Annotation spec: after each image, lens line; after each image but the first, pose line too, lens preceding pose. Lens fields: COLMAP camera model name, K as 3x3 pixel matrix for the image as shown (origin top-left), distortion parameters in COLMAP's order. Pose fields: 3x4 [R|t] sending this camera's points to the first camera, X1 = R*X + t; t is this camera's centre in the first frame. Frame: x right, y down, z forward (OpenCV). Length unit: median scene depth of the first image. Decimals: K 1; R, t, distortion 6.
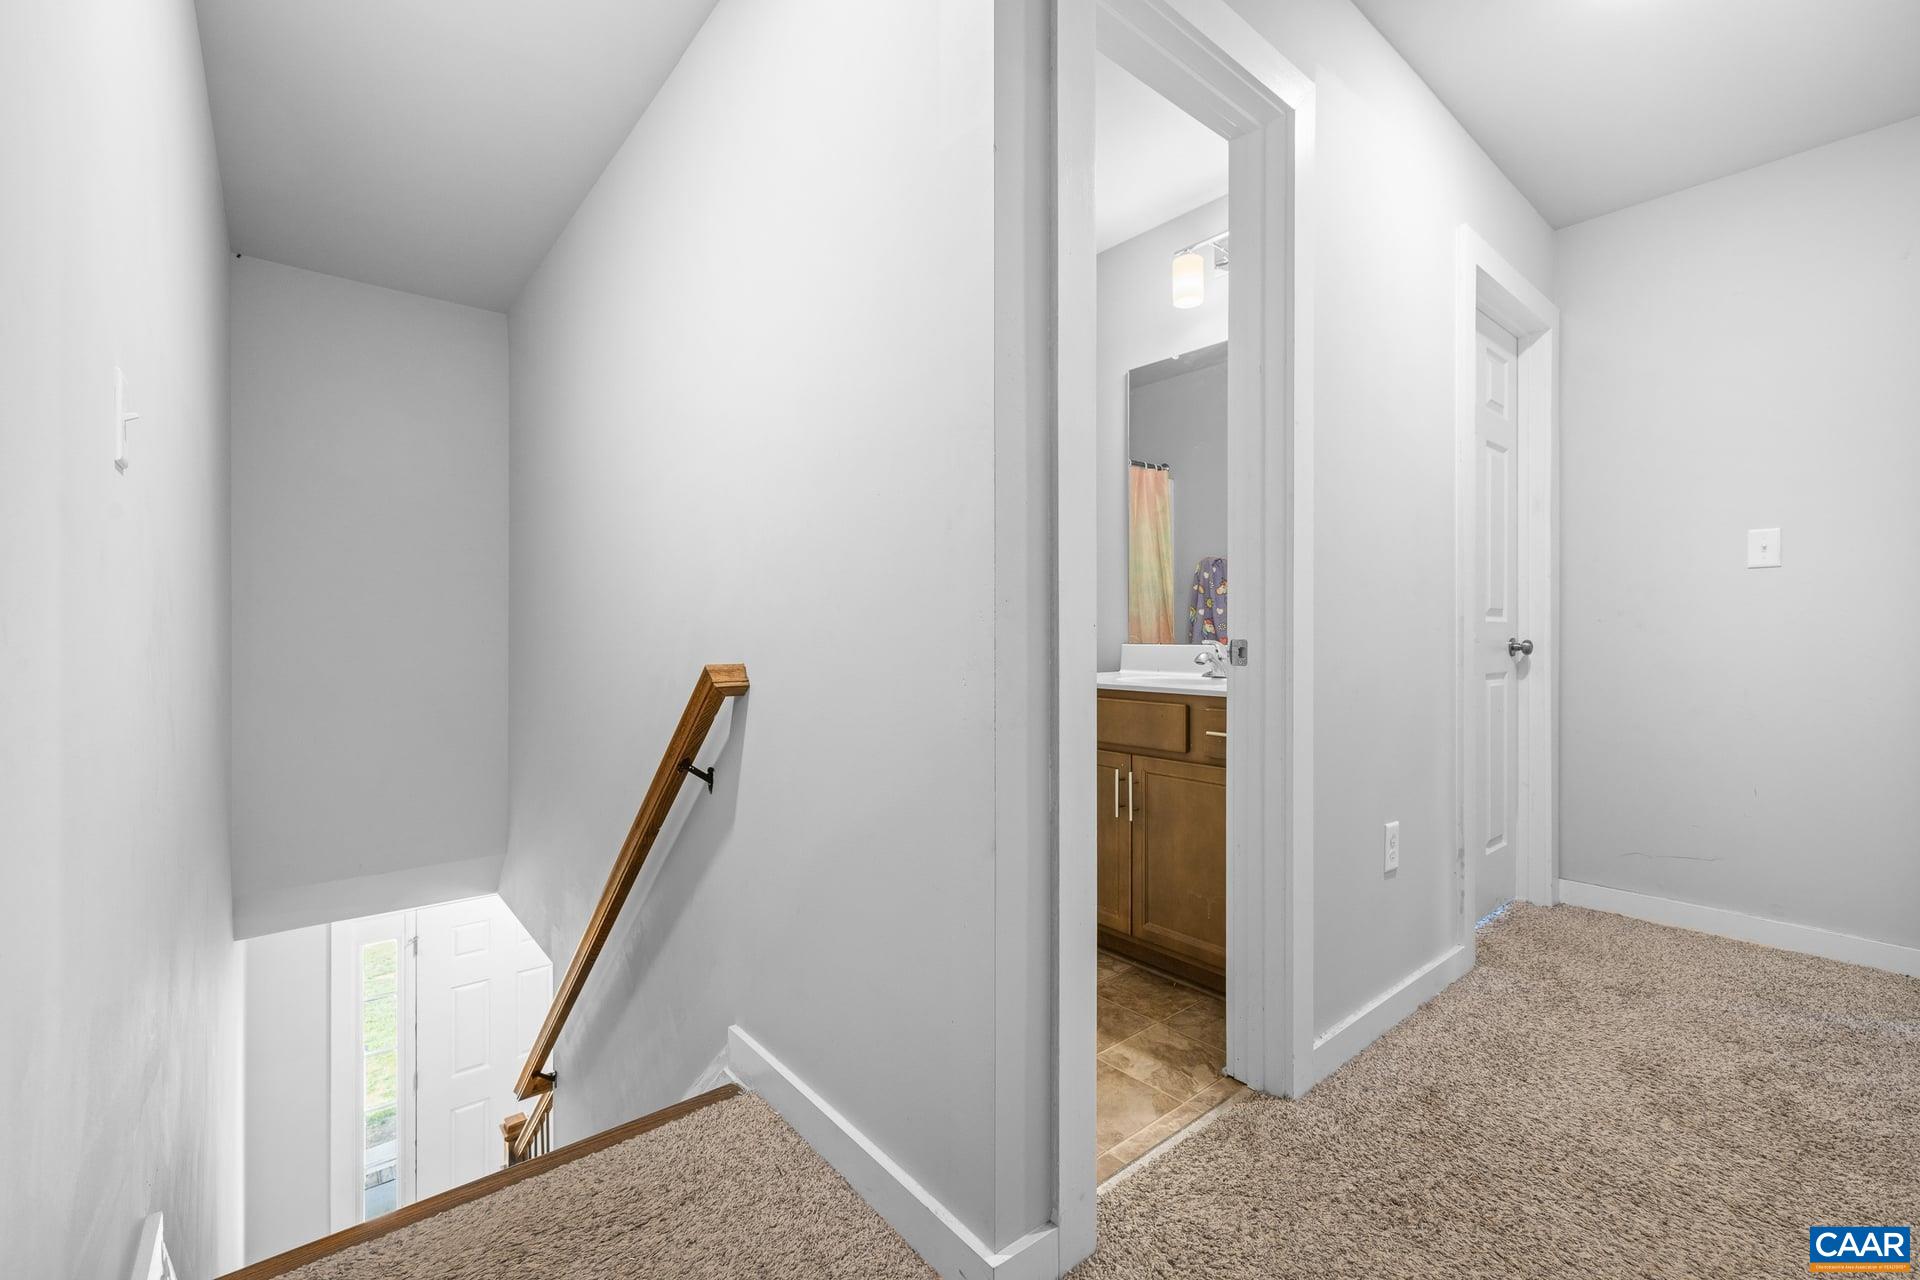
lens RADIAL K [[815.7, 0, 958.3], [0, 815.7, 634.3], [0, 0, 1]] dist [-0.000363, -0.000003]
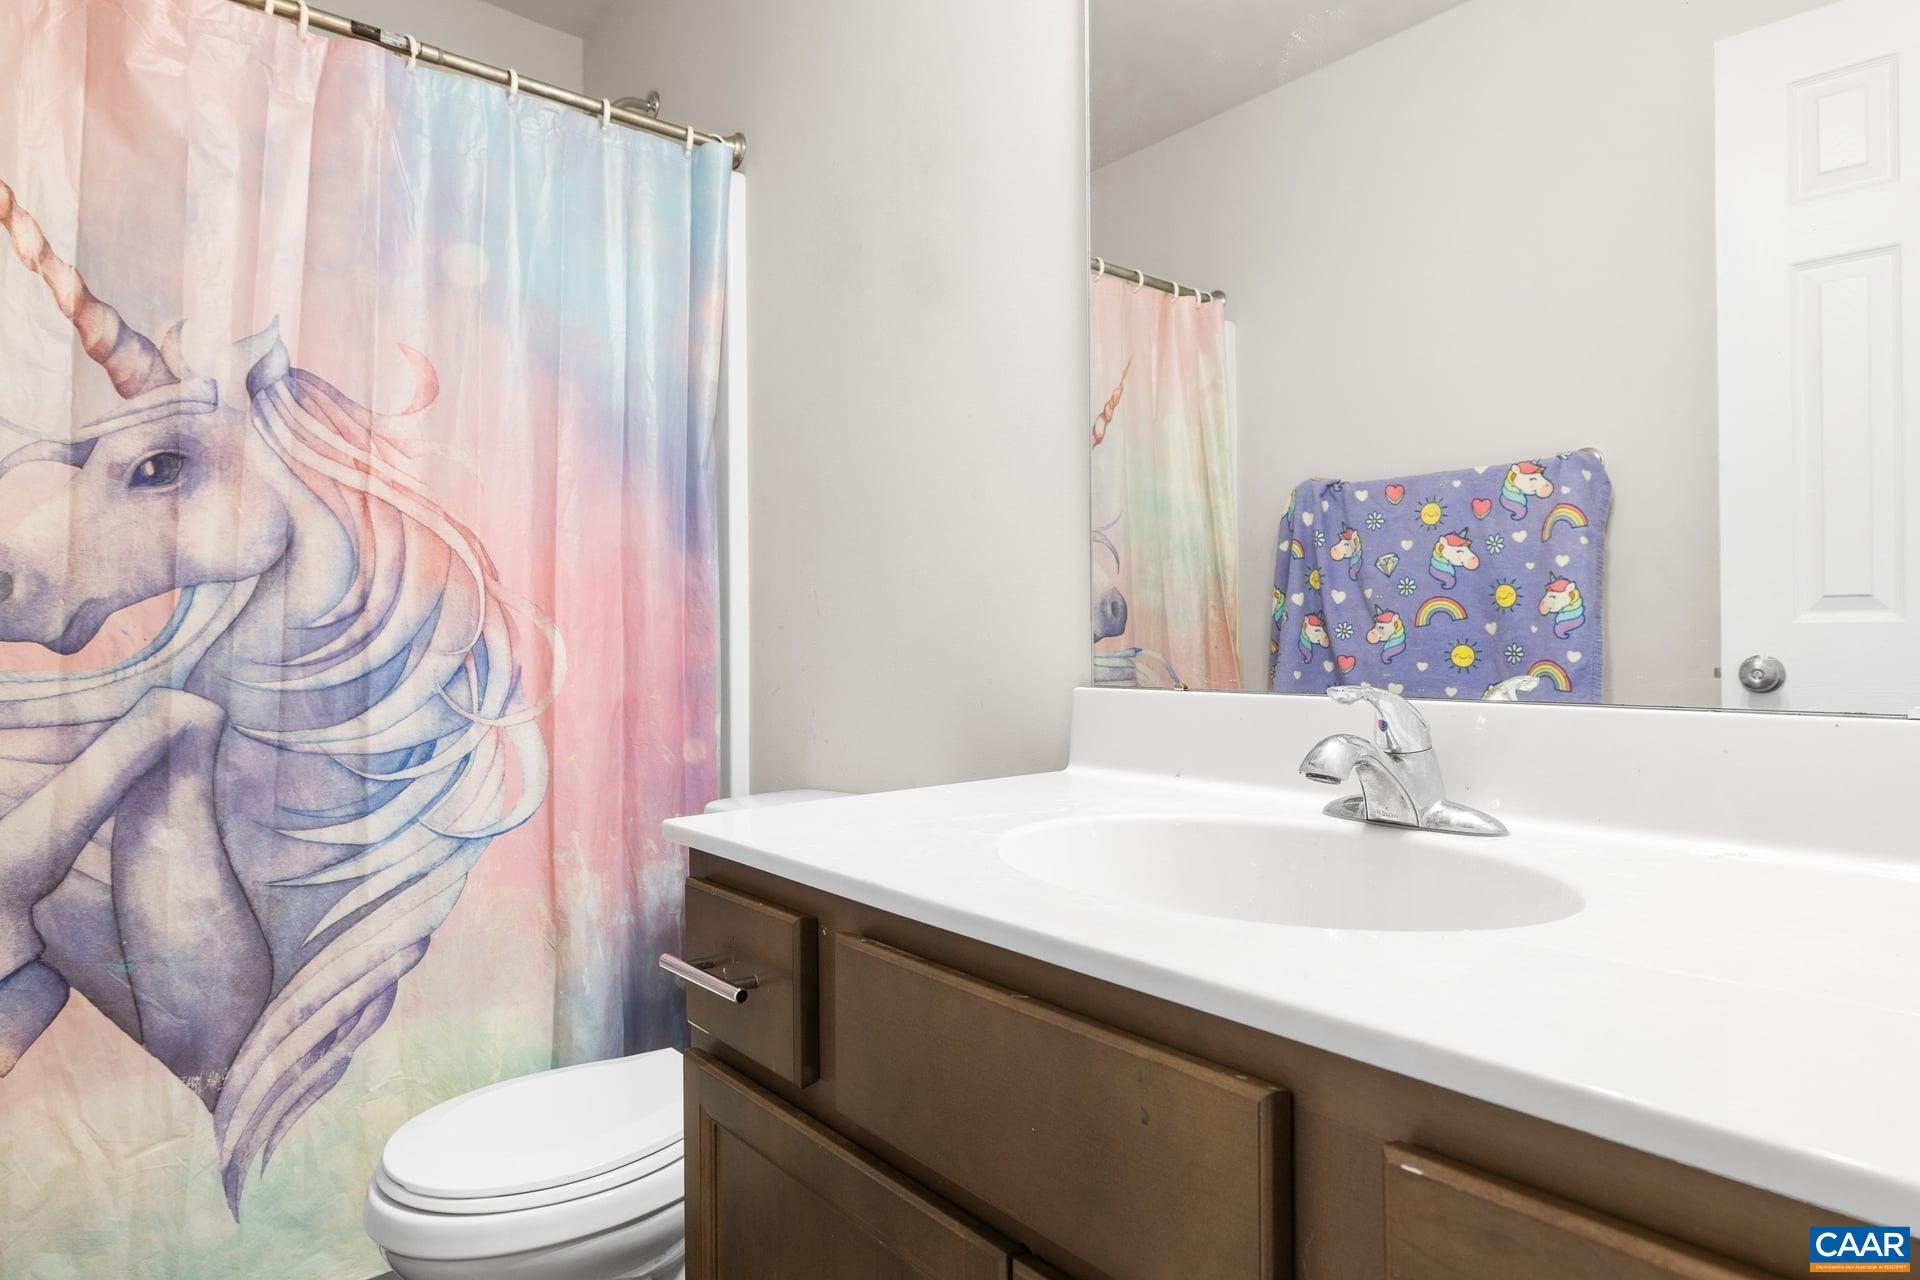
lens RADIAL K [[1096.6, 0, 962.4], [0, 1096.6, 639.2], [0, 0, 1]] dist [0.002829, 0.000126]
pose [[0.999949, -0.009245, 0.004087, 0.105910], [0.009256, 0.999953, -0.002919, -0.004741], [-0.004060, 0.002957, 0.999987, 0.381238]]
